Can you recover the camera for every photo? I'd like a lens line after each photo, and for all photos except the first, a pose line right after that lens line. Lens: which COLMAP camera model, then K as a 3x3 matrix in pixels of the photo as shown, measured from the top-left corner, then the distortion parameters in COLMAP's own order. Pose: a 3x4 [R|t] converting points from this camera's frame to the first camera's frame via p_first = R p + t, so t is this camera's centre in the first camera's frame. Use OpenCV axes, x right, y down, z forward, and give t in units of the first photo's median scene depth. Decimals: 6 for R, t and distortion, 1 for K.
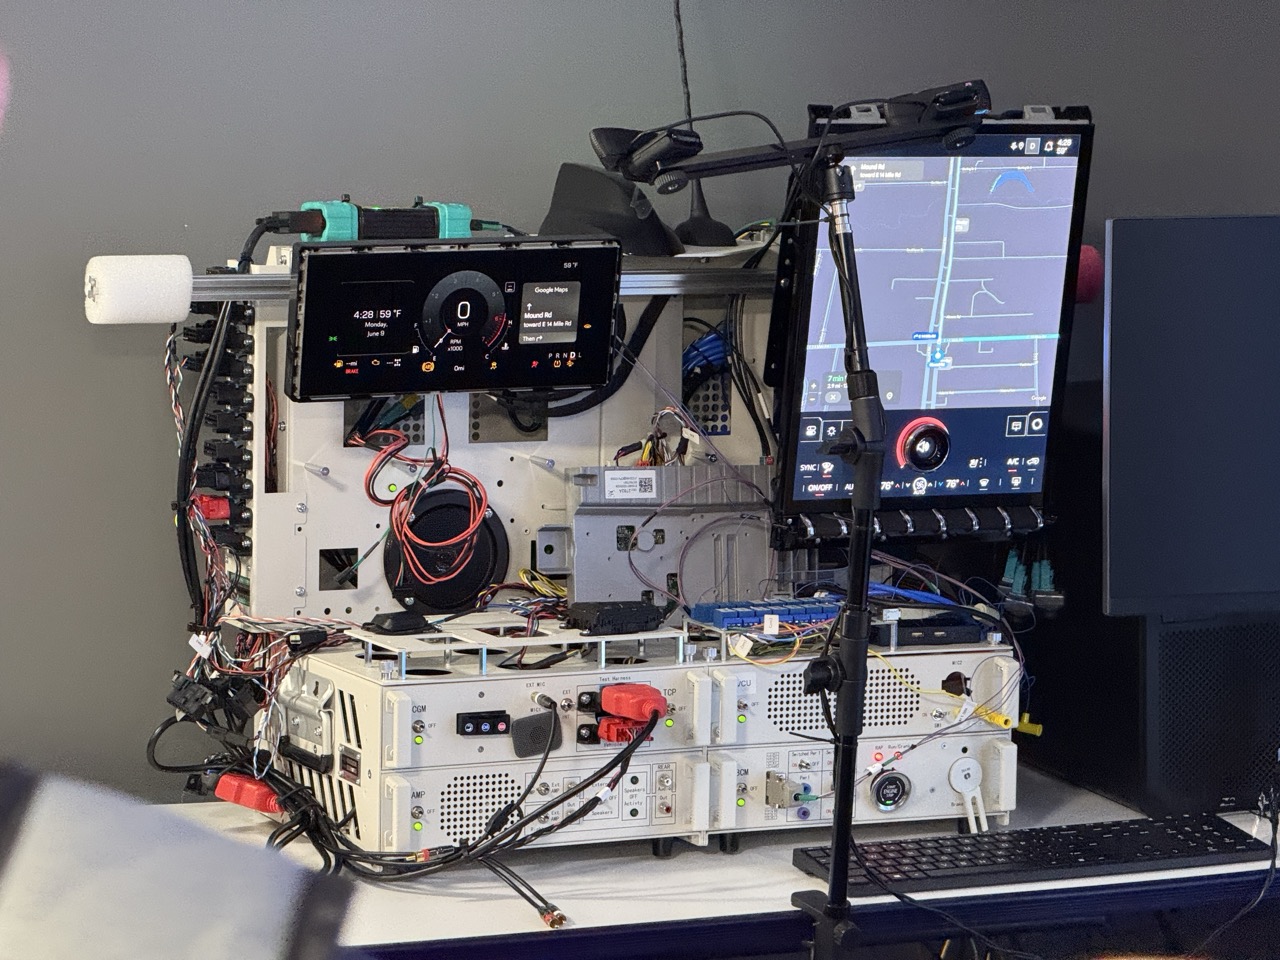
lens RADIAL K [[4535.4, 0, 641.0], [0, 4535.4, 479.5], [0, 0, 1]] dist [0.115586, 0.000000]
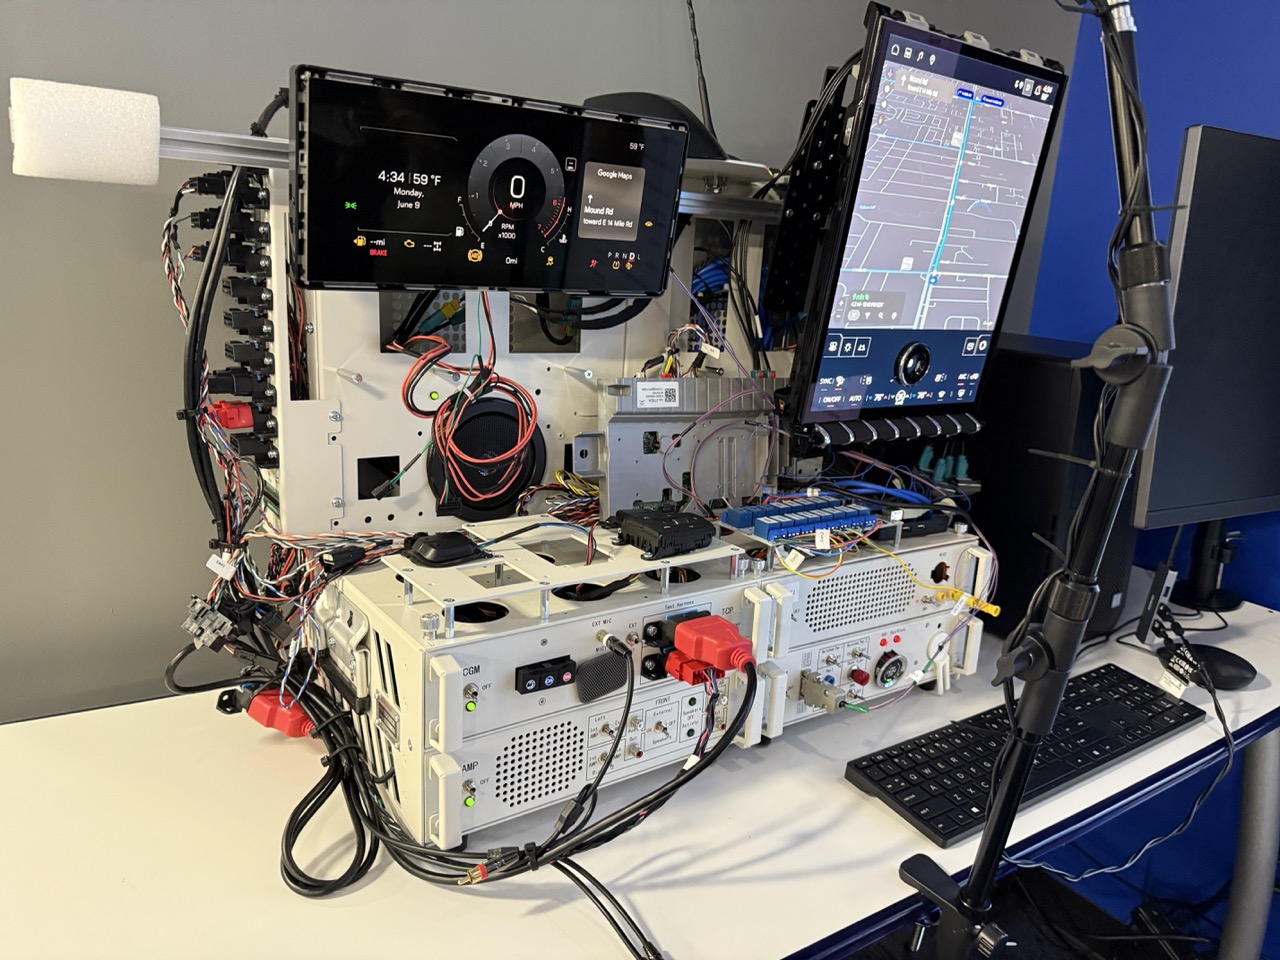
lens RADIAL K [[890.7, 0, 641.8], [0, 890.7, 488.8], [0, 0, 1]] dist [0.069217, -0.036791]
pose [[0.985276, -0.007309, 0.170817, -0.044081], [-0.013983, 0.992294, 0.123117, -0.002737], [-0.170400, -0.123693, 0.977581, 0.806606]]
